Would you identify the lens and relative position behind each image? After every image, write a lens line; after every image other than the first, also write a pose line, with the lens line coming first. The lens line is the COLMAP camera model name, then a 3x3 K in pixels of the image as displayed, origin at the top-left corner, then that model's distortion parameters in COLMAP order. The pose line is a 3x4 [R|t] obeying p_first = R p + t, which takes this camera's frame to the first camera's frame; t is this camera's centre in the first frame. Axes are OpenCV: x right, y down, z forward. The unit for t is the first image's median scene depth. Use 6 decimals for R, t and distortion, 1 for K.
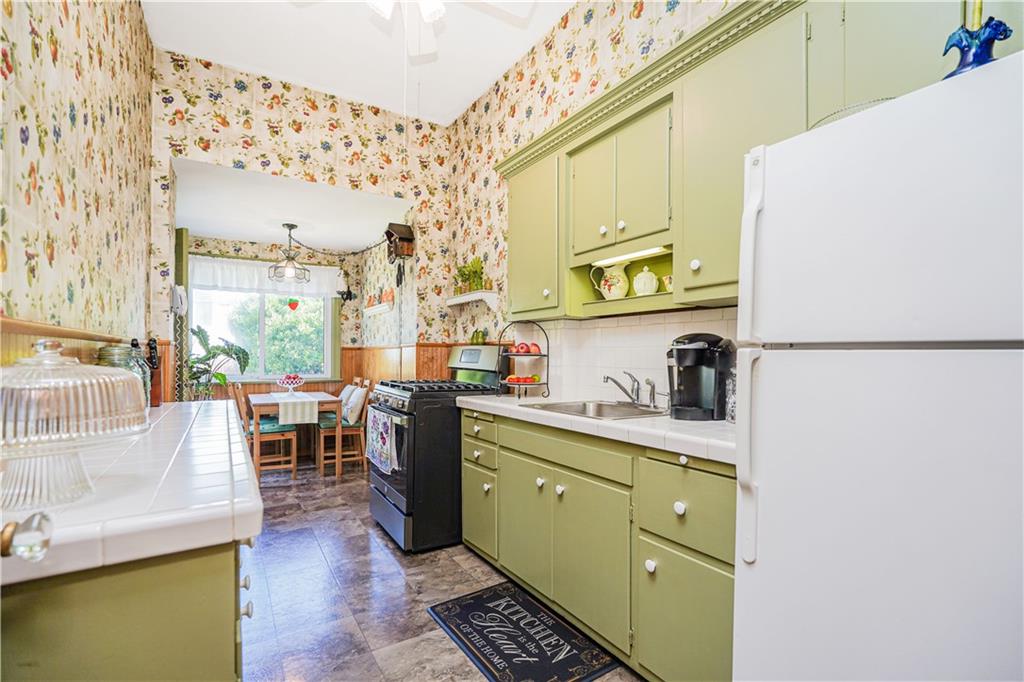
lens RADIAL K [[470.9, 0, 512.0], [0, 470.9, 341.0], [0, 0, 1]] dist [-0.000975, -0.000413]
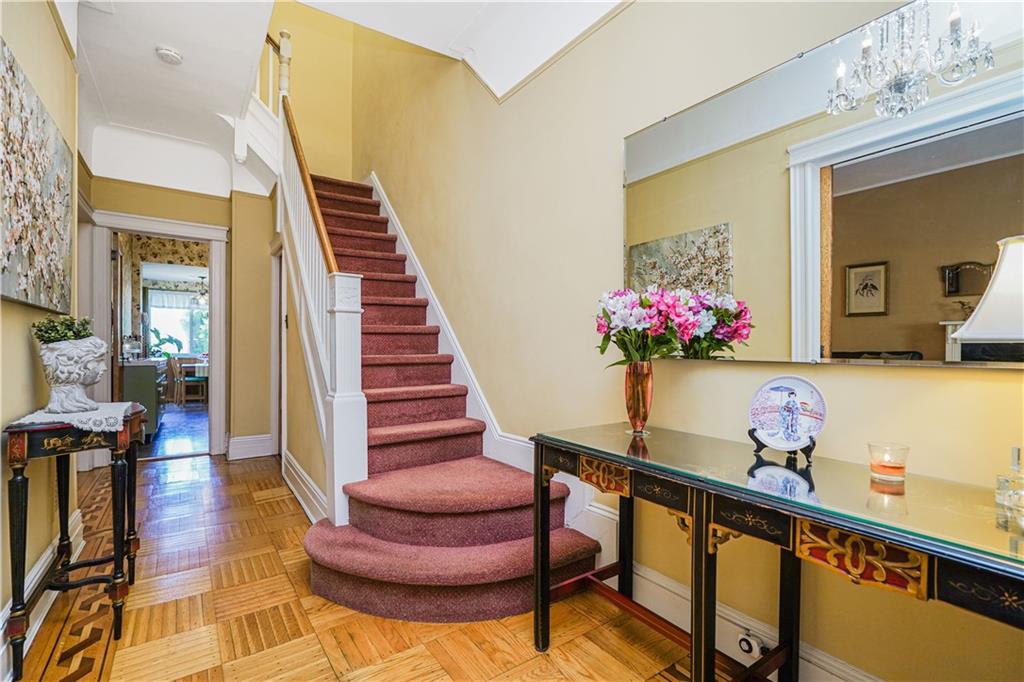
lens RADIAL K [[471.5, 0, 514.5], [0, 471.5, 354.0], [0, 0, 1]] dist [0.001935, 0.001645]
pose [[0.998351, 0.008663, 0.056745, 0.682524], [-0.010393, 0.999488, 0.030263, 0.001911], [-0.056454, -0.030803, 0.997930, -0.995713]]
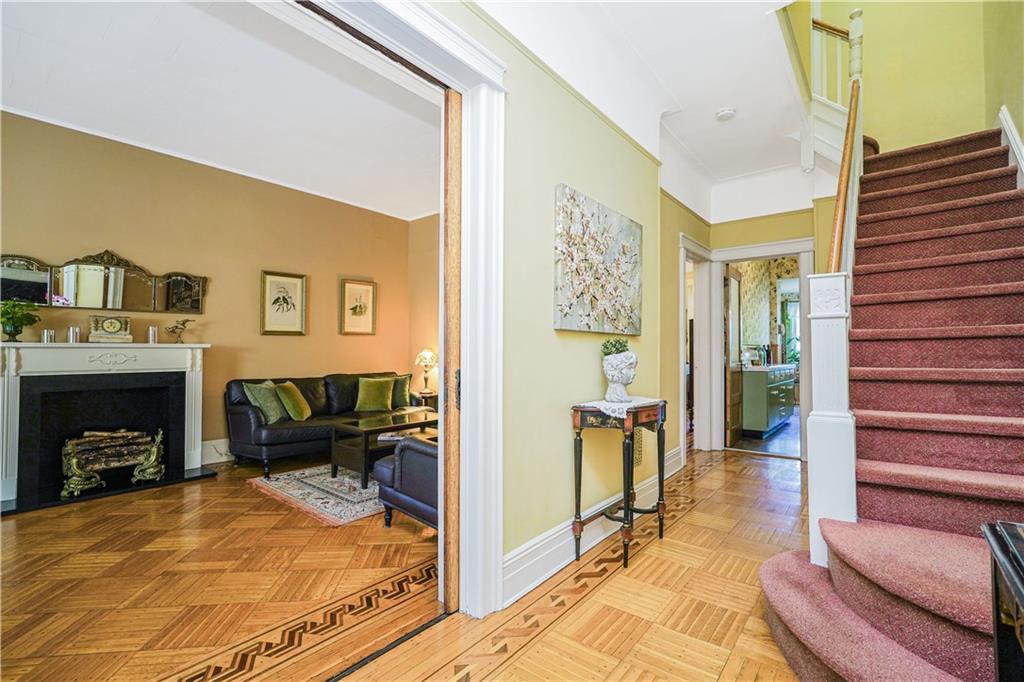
lens RADIAL K [[459.6, 0, 512.0], [0, 459.6, 341.0], [0, 0, 1]] dist [0.001128, 0.001211]
pose [[0.328860, -0.022242, -0.944117, 0.845311], [0.019949, 0.999663, -0.016602, -0.003321], [0.944168, -0.013375, 0.329193, -0.889459]]
